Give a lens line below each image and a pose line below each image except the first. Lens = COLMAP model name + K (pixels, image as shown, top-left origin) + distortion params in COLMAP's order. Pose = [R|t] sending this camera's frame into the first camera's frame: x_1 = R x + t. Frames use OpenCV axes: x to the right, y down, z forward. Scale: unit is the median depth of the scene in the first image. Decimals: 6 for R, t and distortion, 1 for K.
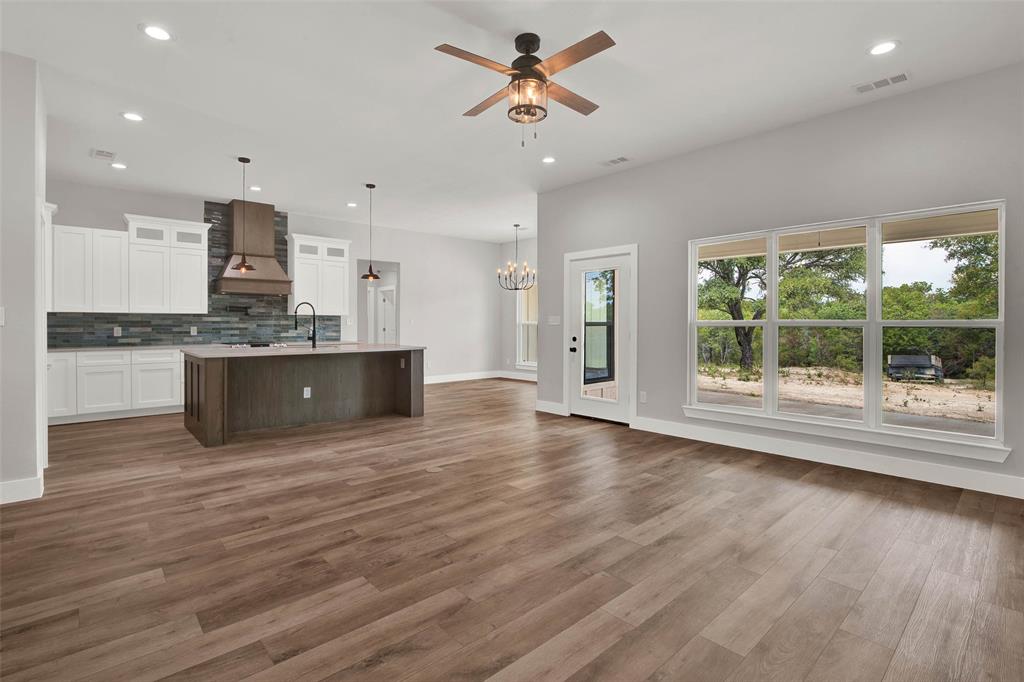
lens RADIAL K [[485.0, 0, 497.3], [0, 485.0, 331.2], [0, 0, 1]] dist [-0.021407, 0.001971]
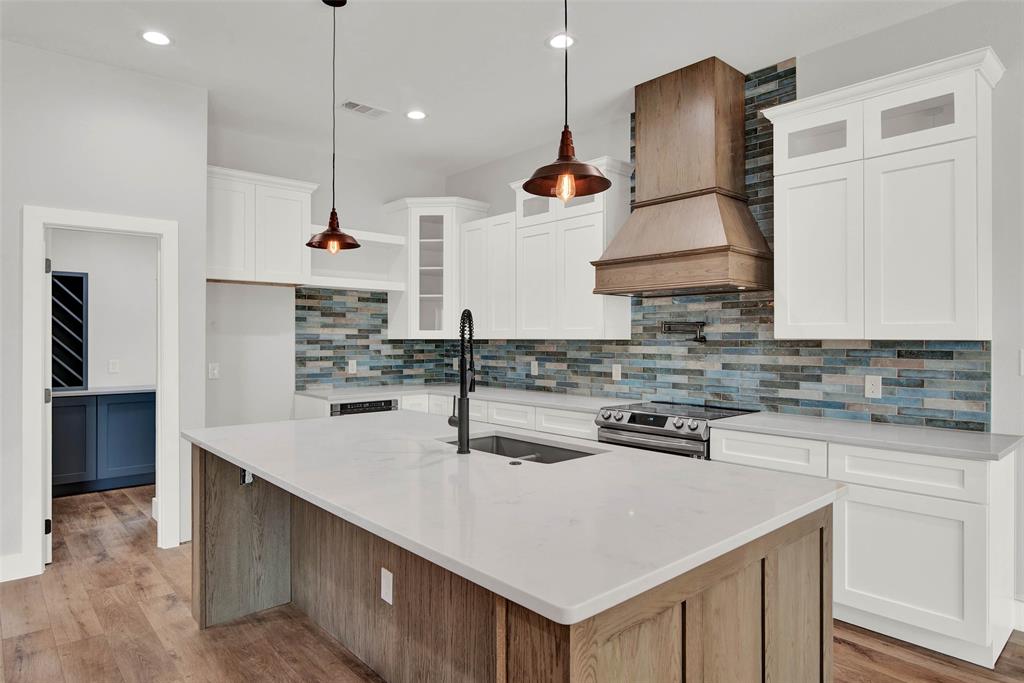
lens RADIAL K [[596.7, 0, 490.7], [0, 596.7, 337.1], [0, 0, 1]] dist [-0.008892, -0.002770]
pose [[0.000039, -0.003063, -0.999995, 0.013662], [-0.015020, 0.999883, -0.003063, -0.040698], [0.999887, 0.015020, -0.000007, 1.016975]]
